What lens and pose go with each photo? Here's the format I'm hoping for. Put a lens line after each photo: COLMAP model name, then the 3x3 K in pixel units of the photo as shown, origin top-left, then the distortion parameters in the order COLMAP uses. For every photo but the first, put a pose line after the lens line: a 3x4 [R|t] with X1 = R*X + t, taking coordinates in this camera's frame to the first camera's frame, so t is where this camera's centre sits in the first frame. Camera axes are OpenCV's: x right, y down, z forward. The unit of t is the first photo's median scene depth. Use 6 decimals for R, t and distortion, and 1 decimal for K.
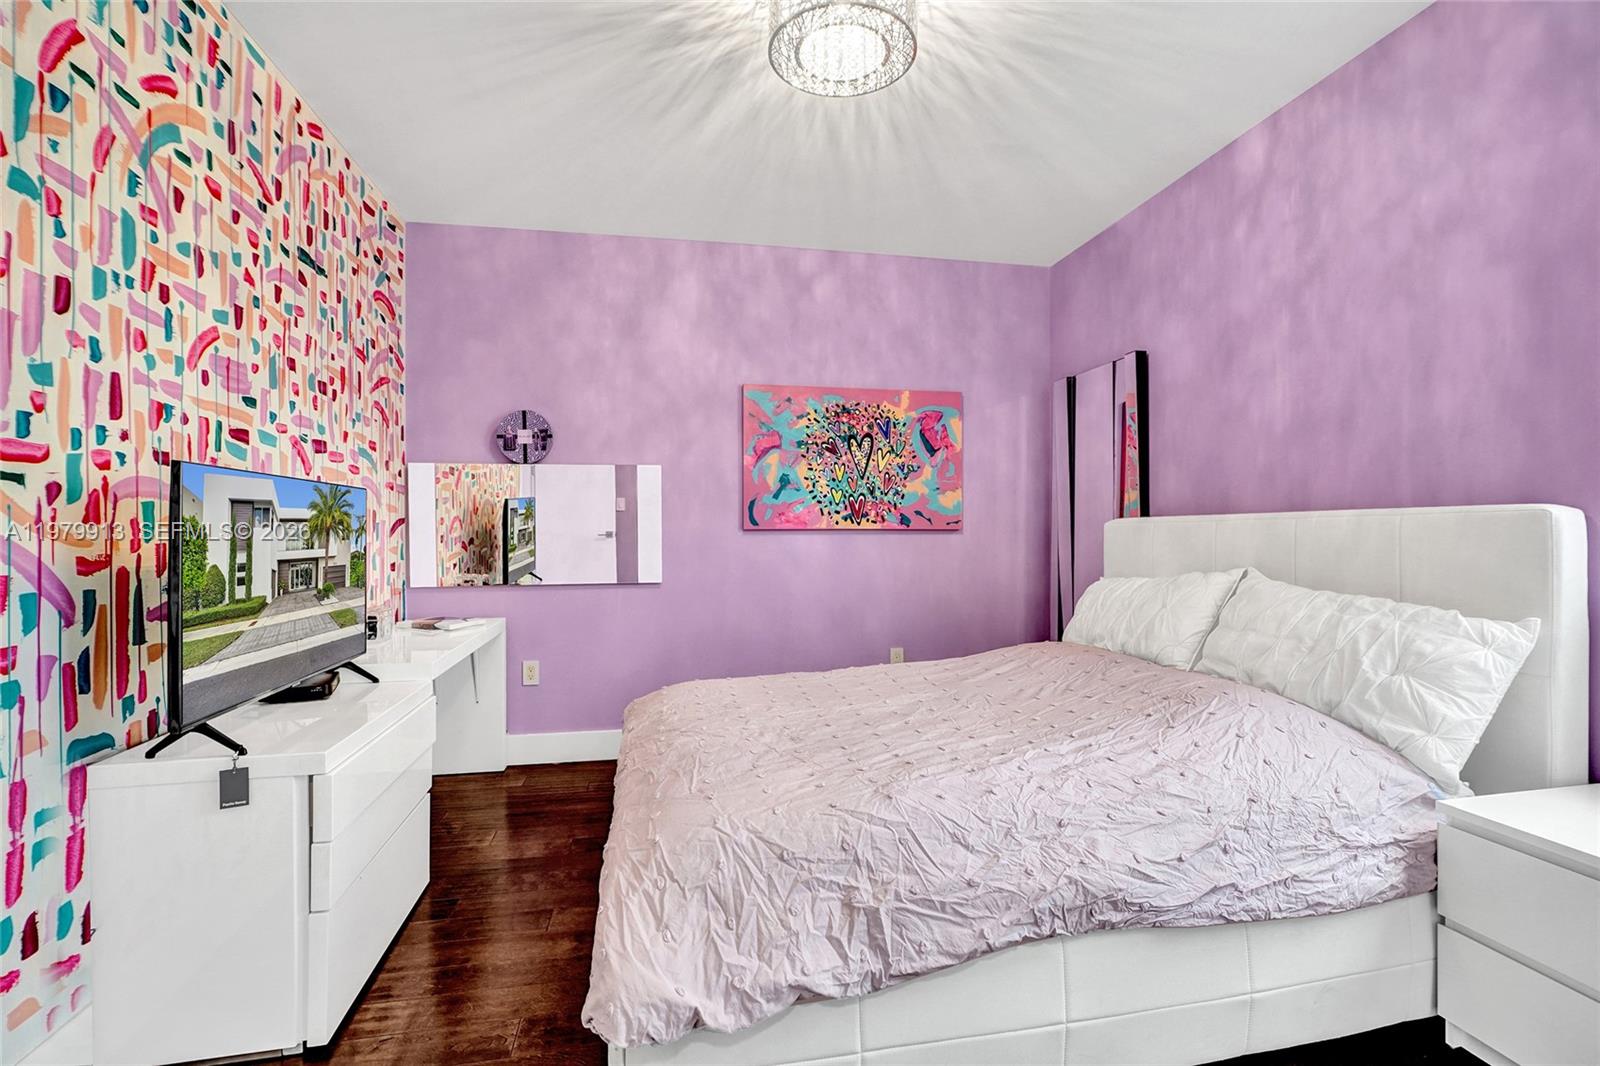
lens RADIAL K [[717.5, 0, 787.4], [0, 717.5, 536.8], [0, 0, 1]] dist [0.002077, 0.000929]
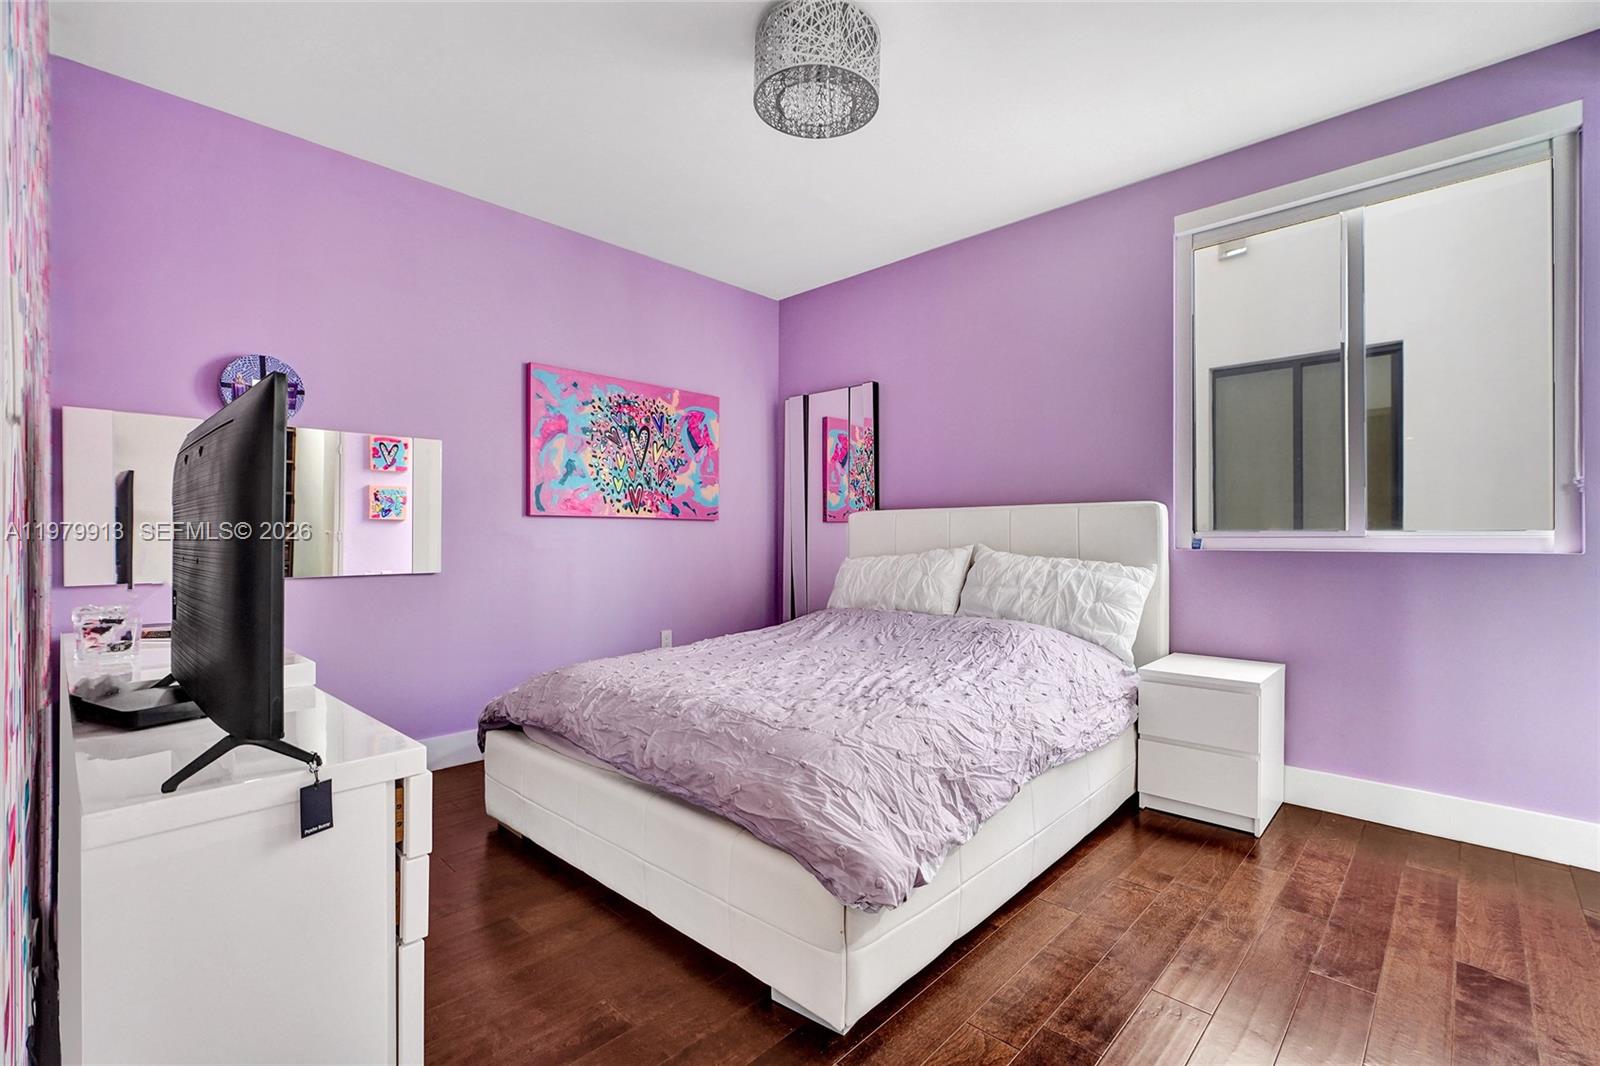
lens RADIAL K [[717.5, 0, 787.4], [0, 717.5, 536.8], [0, 0, 1]] dist [0.002077, 0.000929]
pose [[0.815867, 0.004678, 0.578220, -0.324977], [-0.000413, 0.999972, -0.007508, 0.024944], [-0.578239, 0.005887, 0.815846, 0.028692]]
